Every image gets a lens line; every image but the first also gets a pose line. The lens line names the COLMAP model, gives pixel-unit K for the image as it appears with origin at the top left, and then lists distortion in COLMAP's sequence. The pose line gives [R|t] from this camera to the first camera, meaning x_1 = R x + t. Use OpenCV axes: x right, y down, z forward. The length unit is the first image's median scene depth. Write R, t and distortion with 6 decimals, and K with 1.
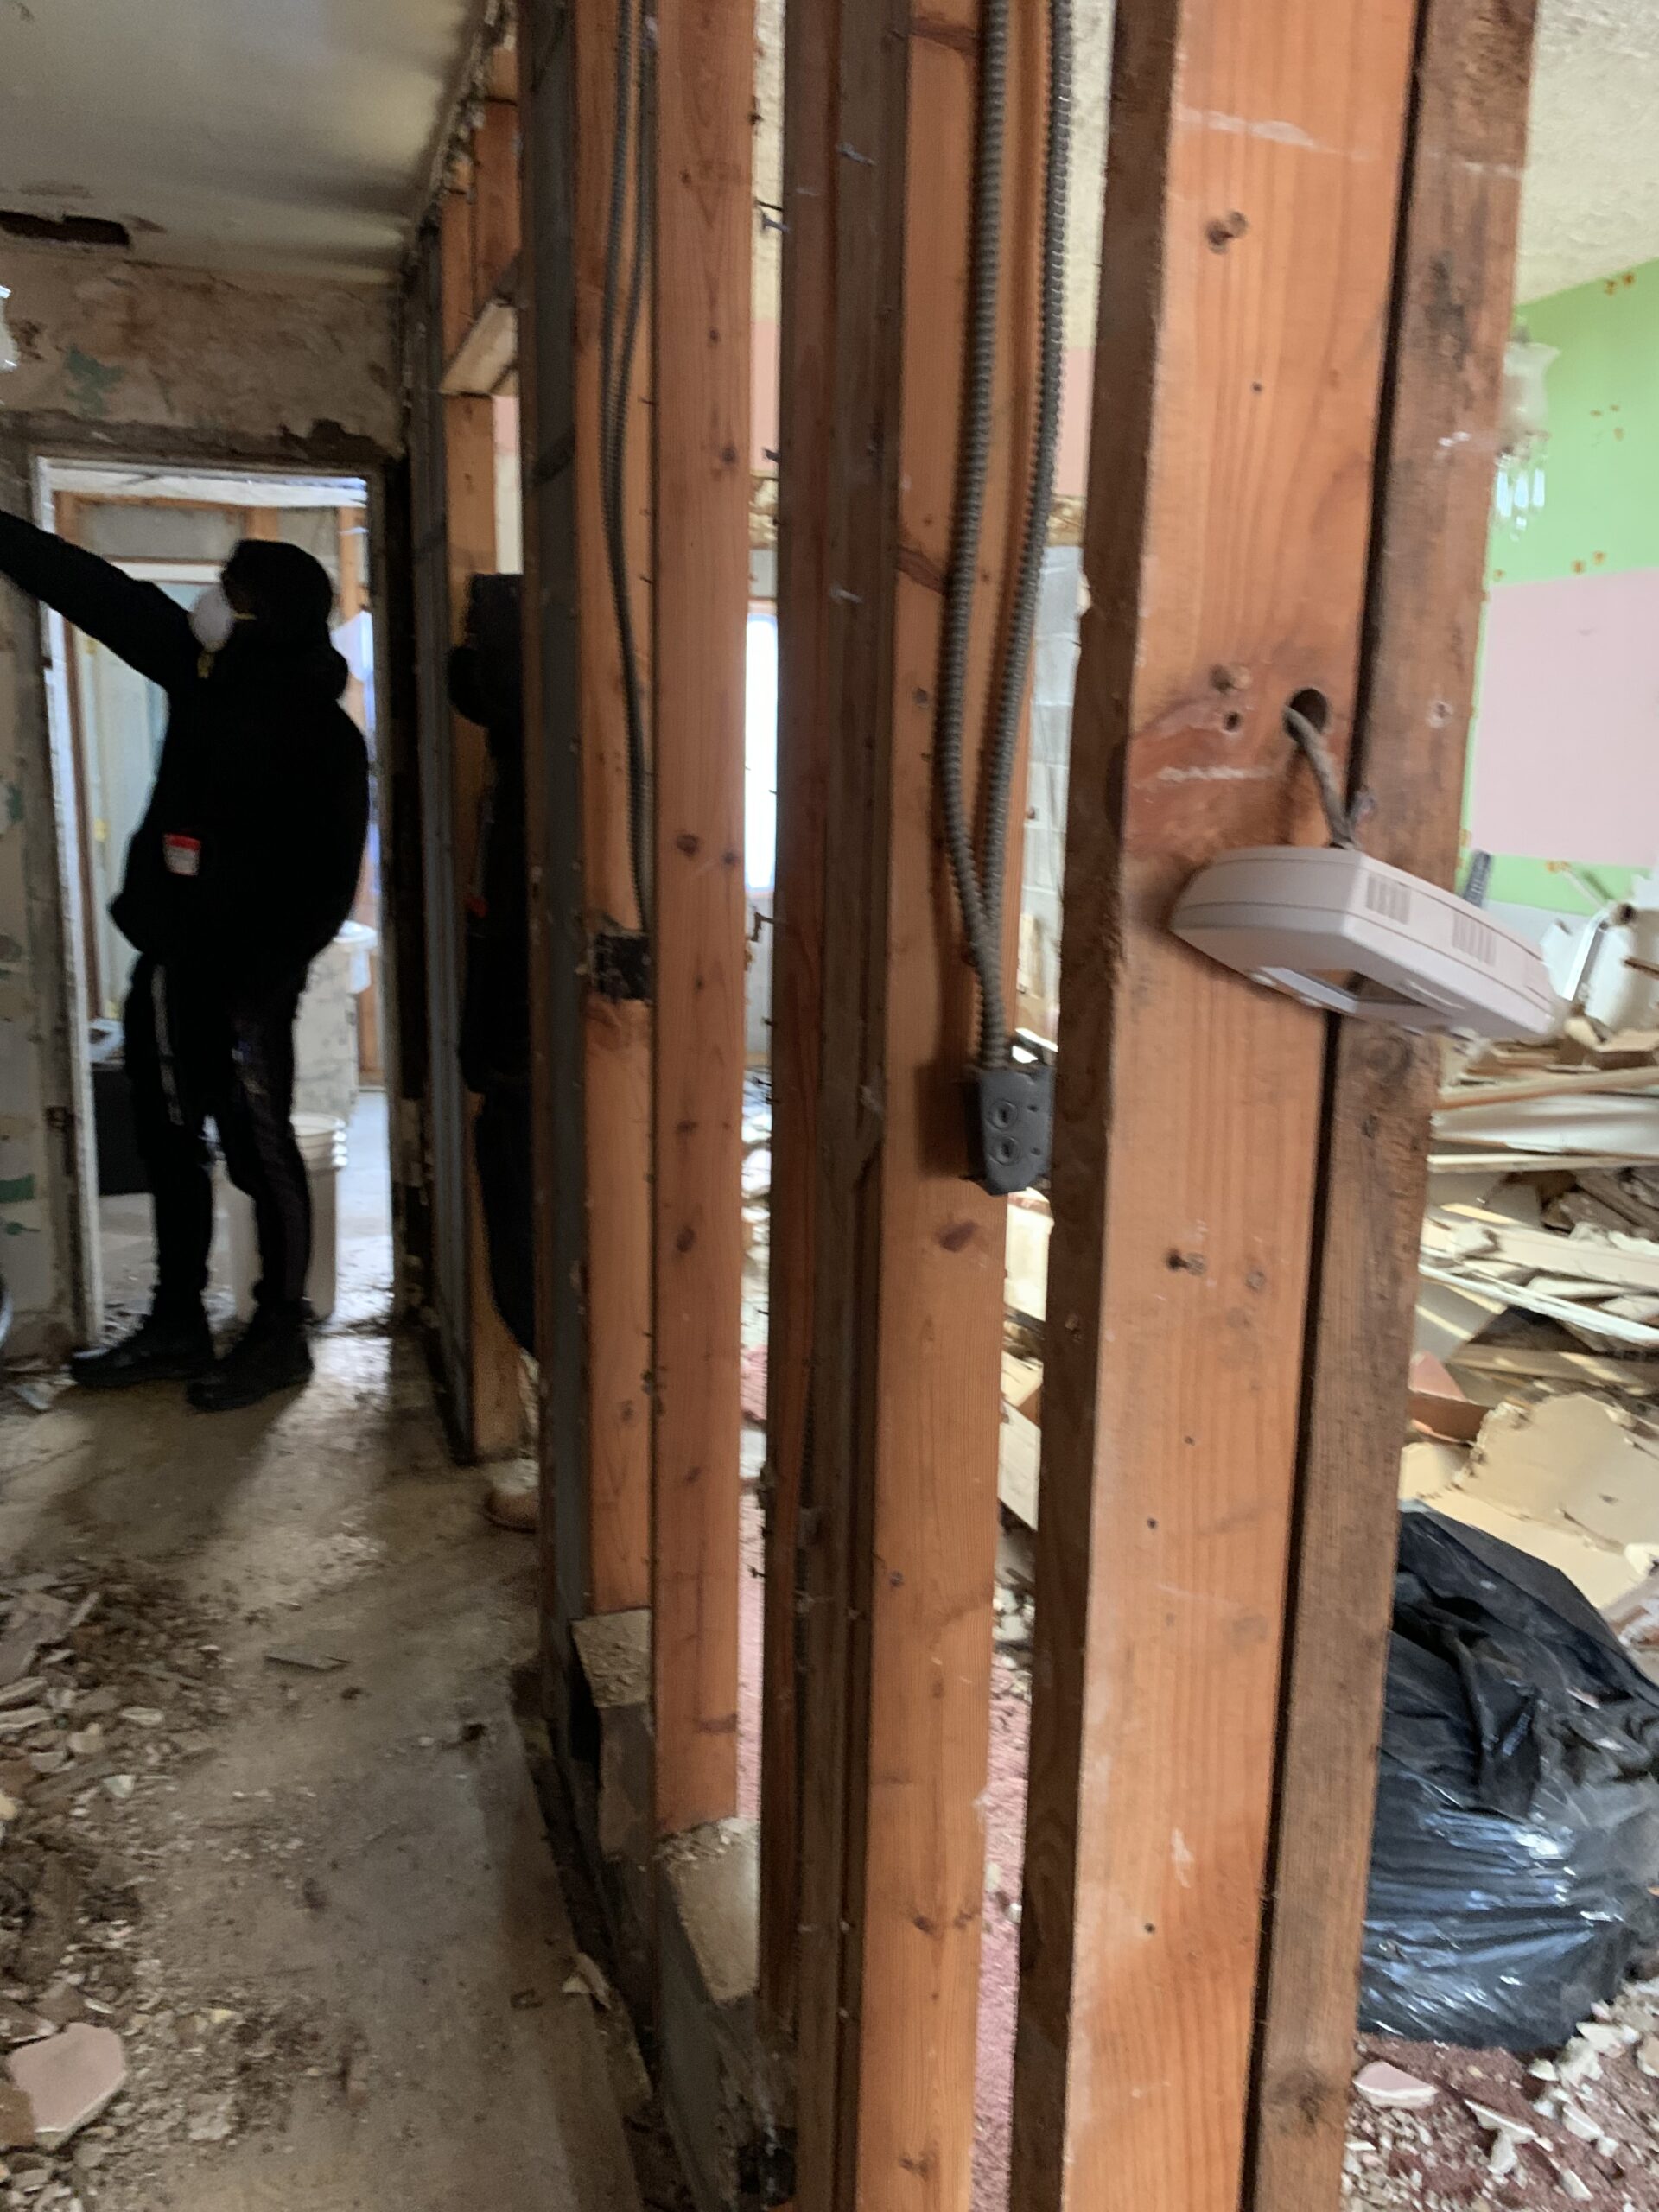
lens RADIAL K [[1667.6, 0, 814.1], [0, 1667.6, 1069.2], [0, 0, 1]] dist [0.012878, -0.007278]
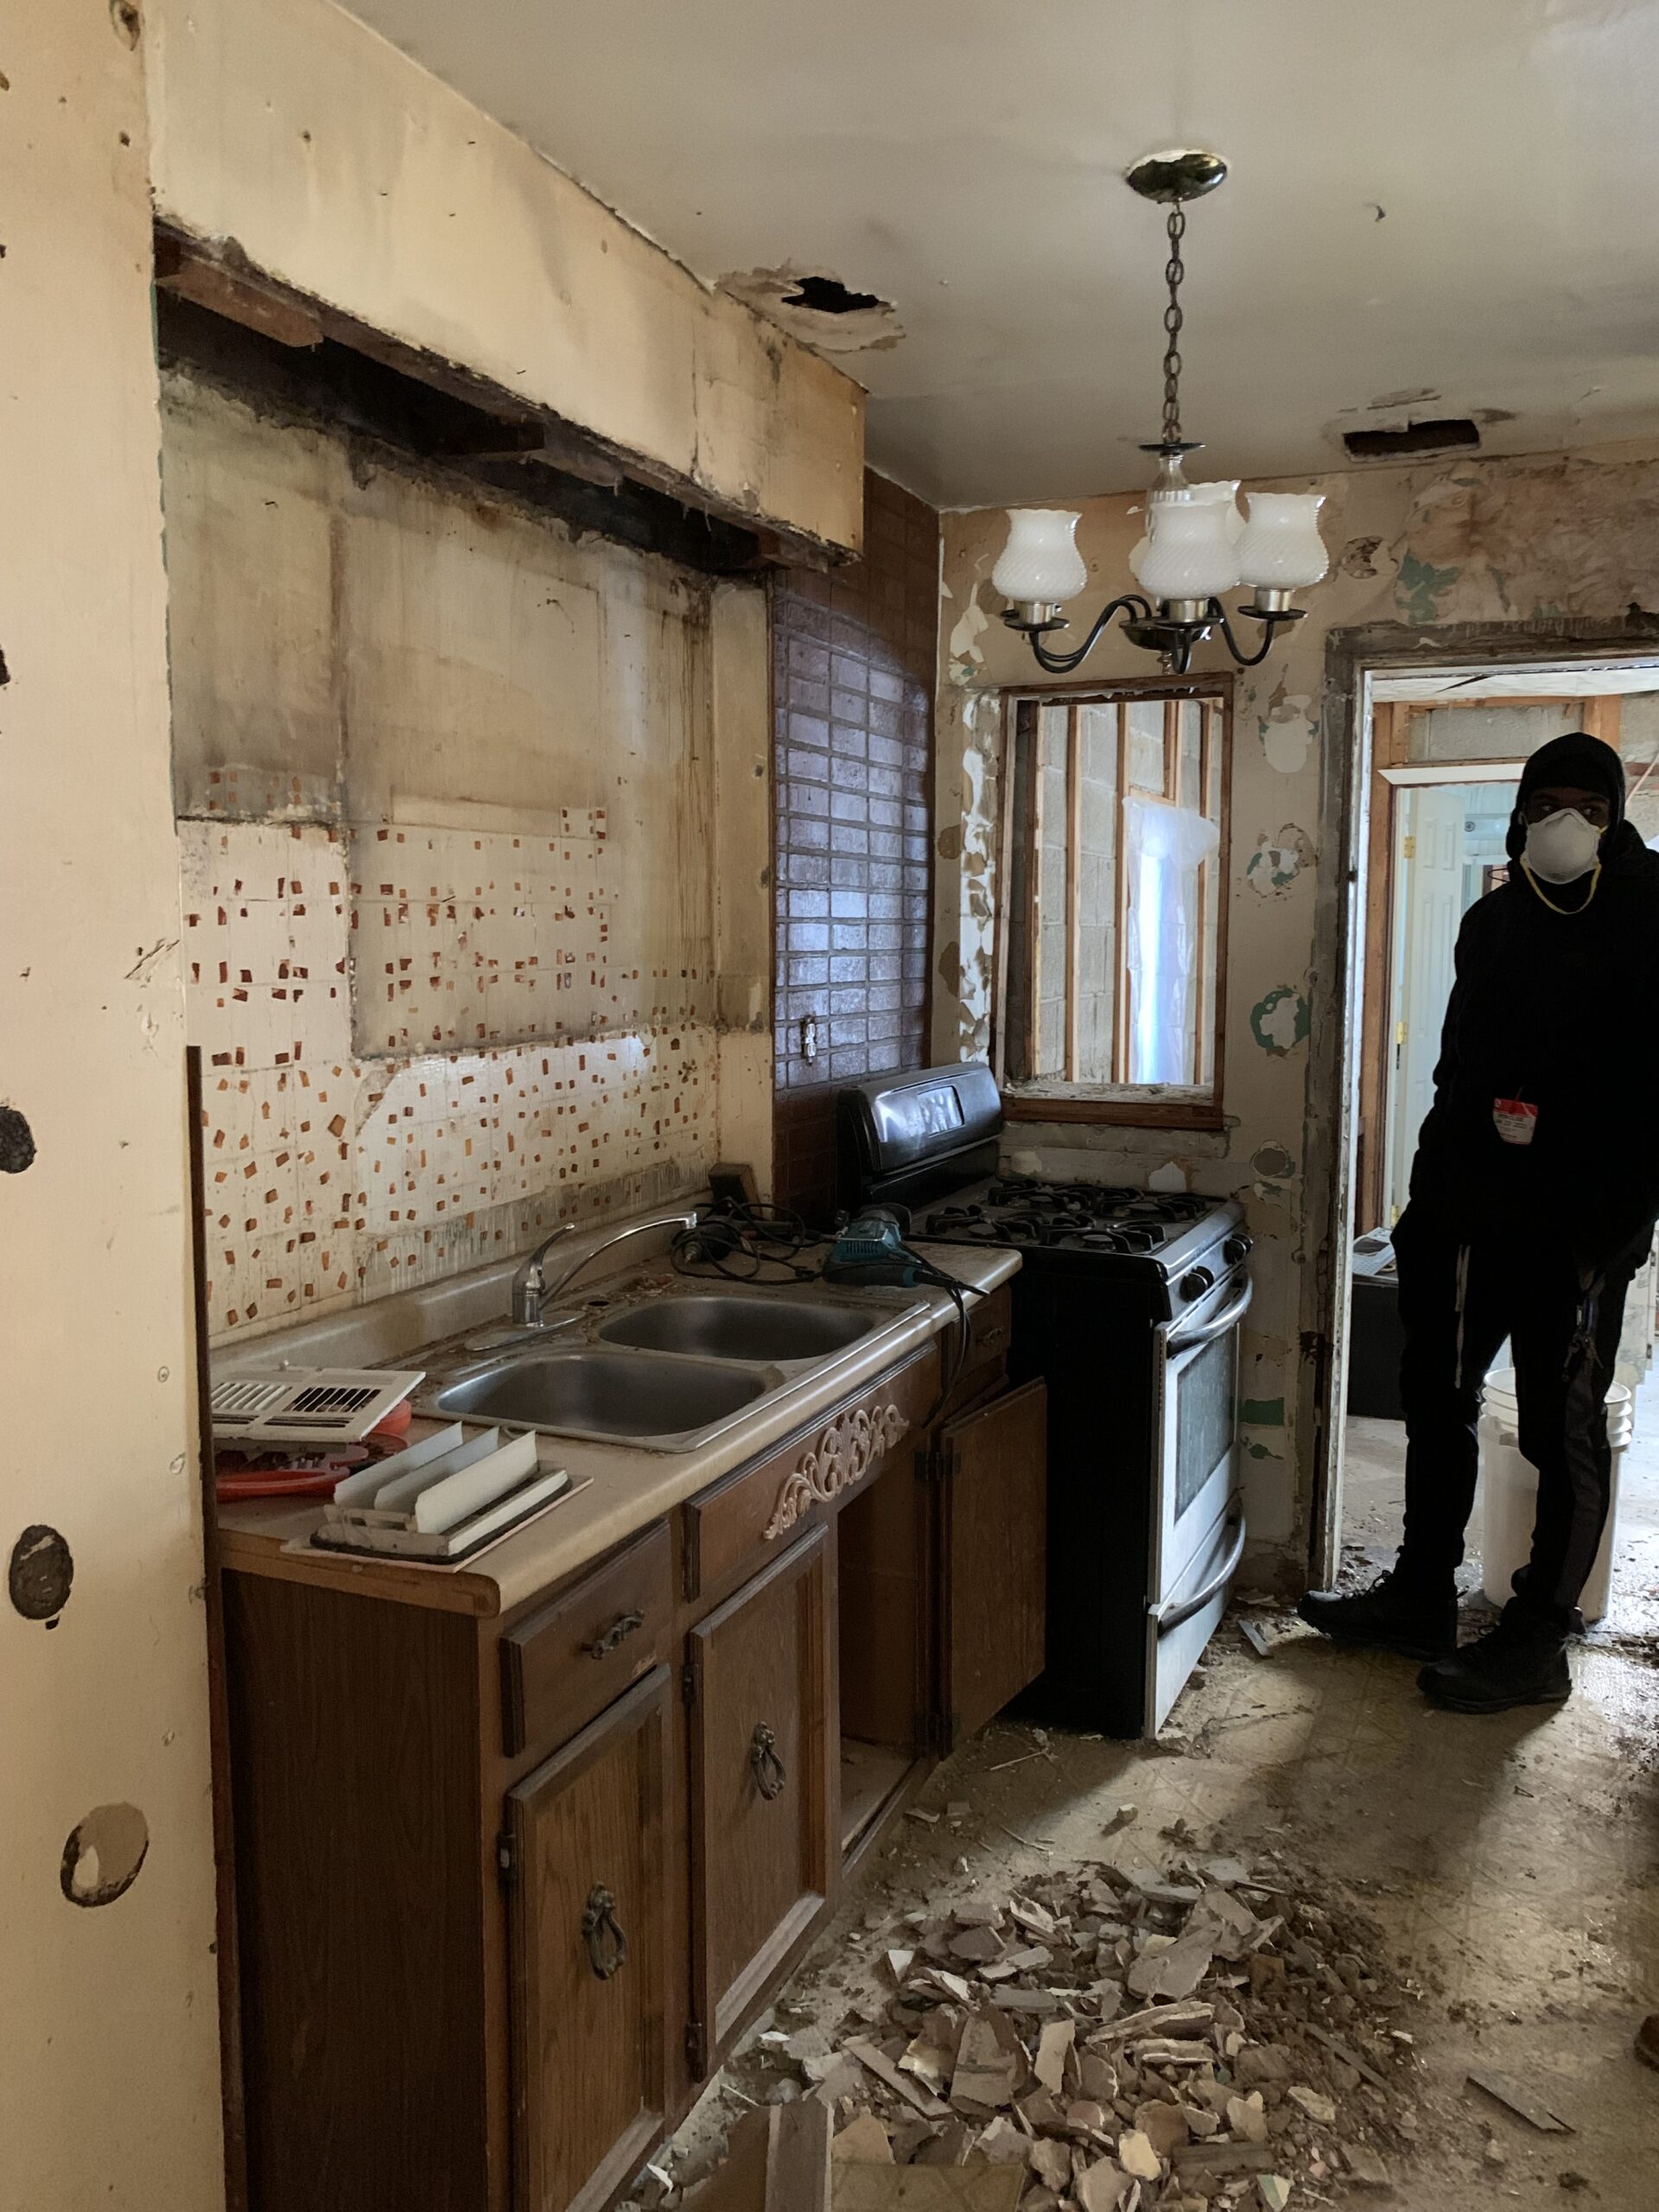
lens RADIAL K [[1667.6, 0, 814.1], [0, 1667.6, 1069.2], [0, 0, 1]] dist [0.012878, -0.007278]
pose [[0.734521, 0.047982, -0.676887, -0.026282], [-0.122996, 0.990389, -0.063263, -0.033421], [0.667346, 0.129722, 0.733363, 0.098887]]
